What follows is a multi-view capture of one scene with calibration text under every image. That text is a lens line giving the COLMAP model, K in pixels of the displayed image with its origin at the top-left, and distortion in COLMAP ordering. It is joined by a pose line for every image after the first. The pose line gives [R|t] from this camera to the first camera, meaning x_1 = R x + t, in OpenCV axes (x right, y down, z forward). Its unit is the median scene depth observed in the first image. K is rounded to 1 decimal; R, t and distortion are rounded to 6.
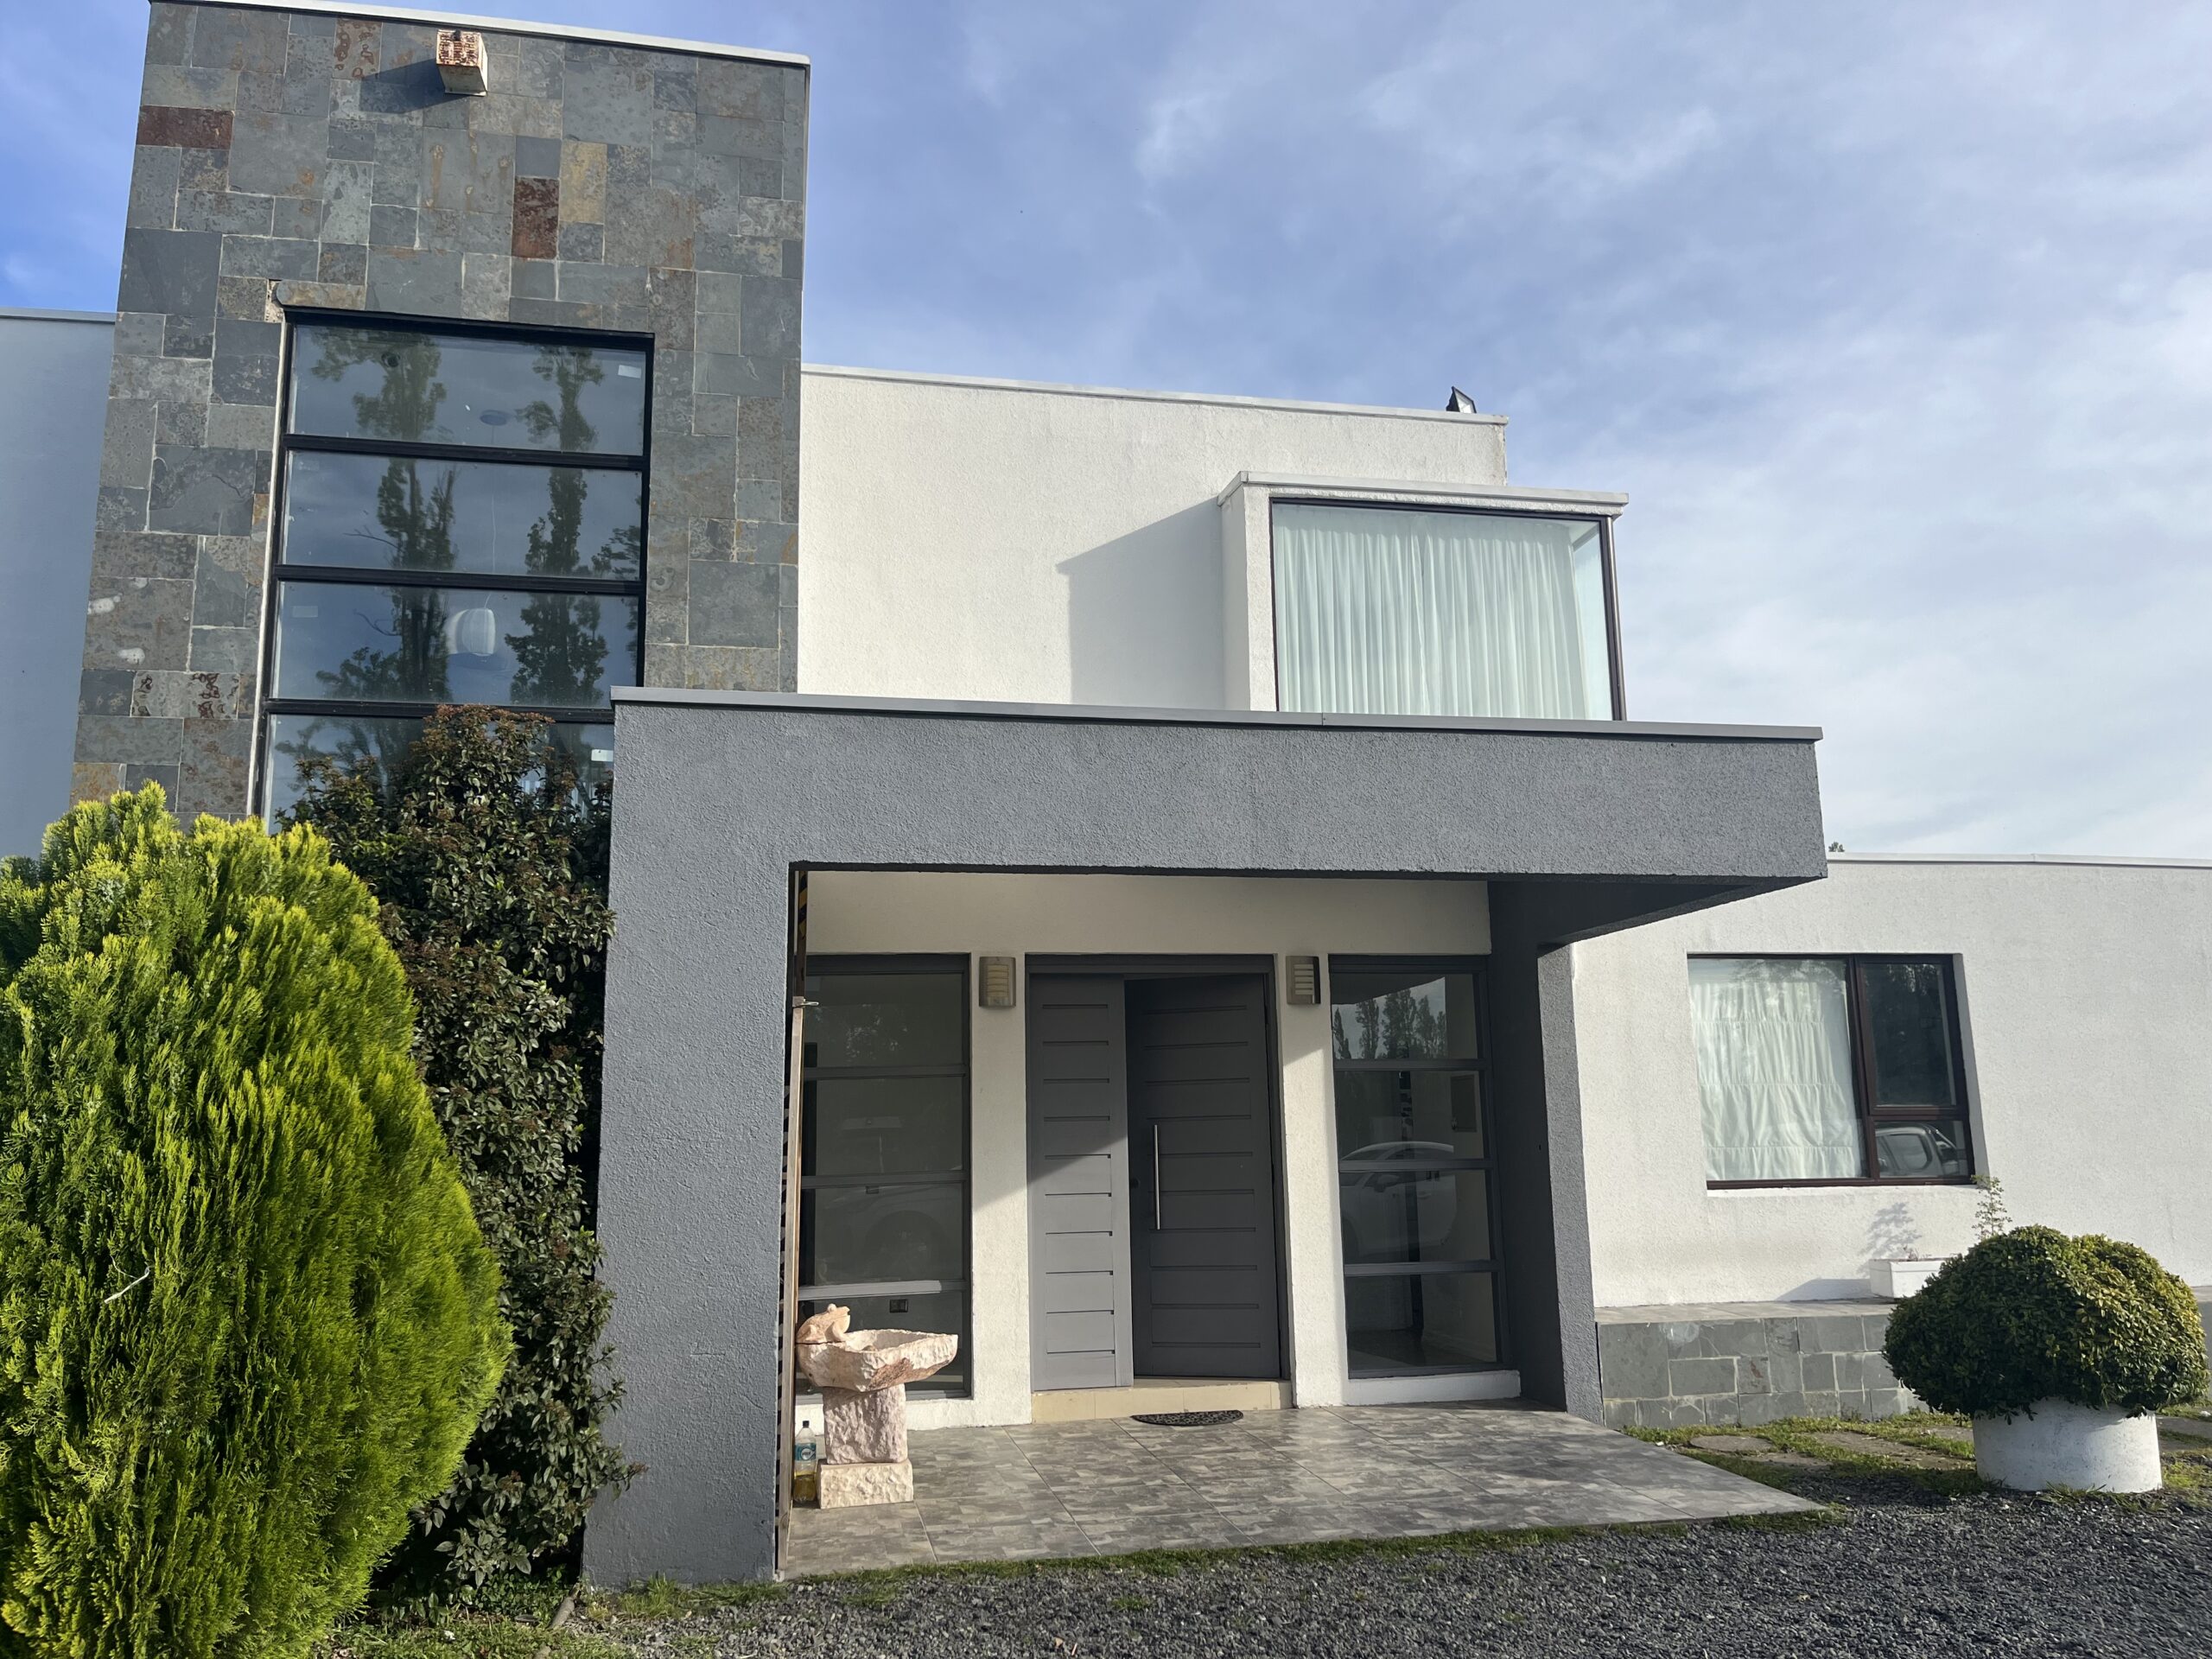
lens RADIAL K [[1715.3, 0, 1130.2], [0, 1715.3, 883.3], [0, 0, 1]] dist [0.057762, -0.074645]
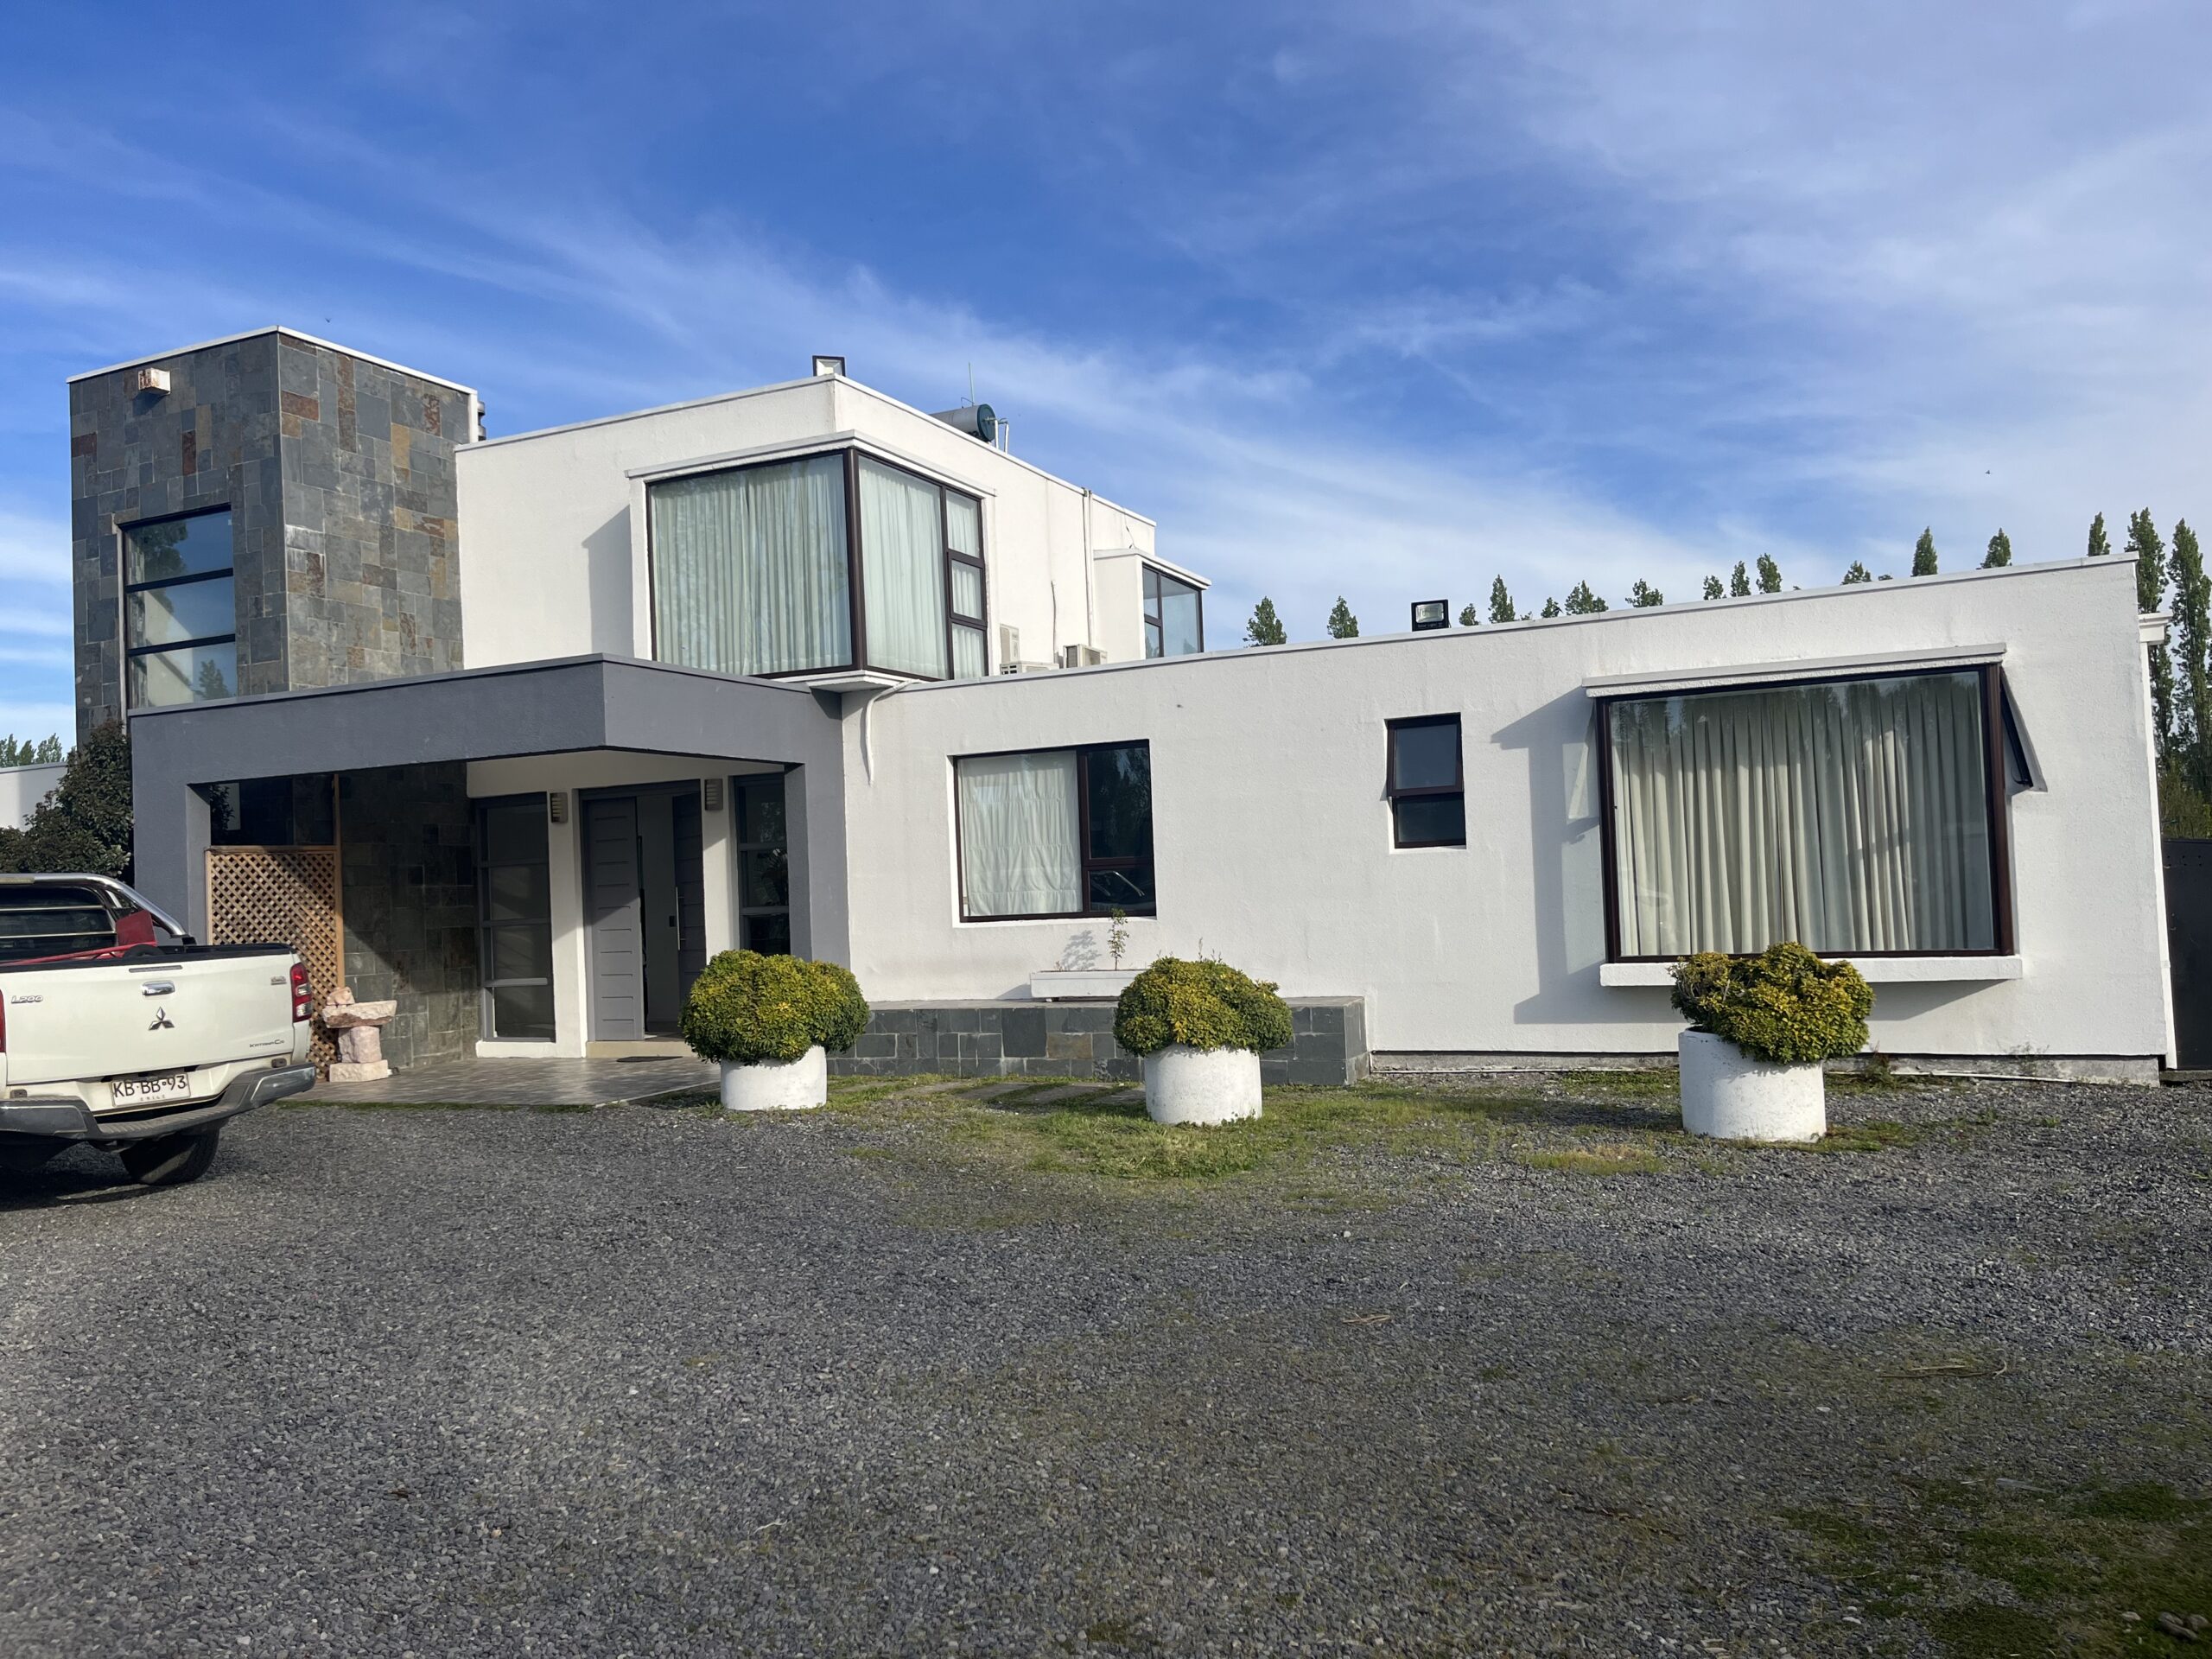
lens RADIAL K [[1715.3, 0, 1155.8], [0, 1715.3, 918.1], [0, 0, 1]] dist [0.057762, -0.074645]
pose [[0.806672, -0.005464, -0.590974, 1.483103], [0.115156, 0.982245, 0.148104, -0.020952], [0.579672, -0.187525, 0.792978, -0.036732]]
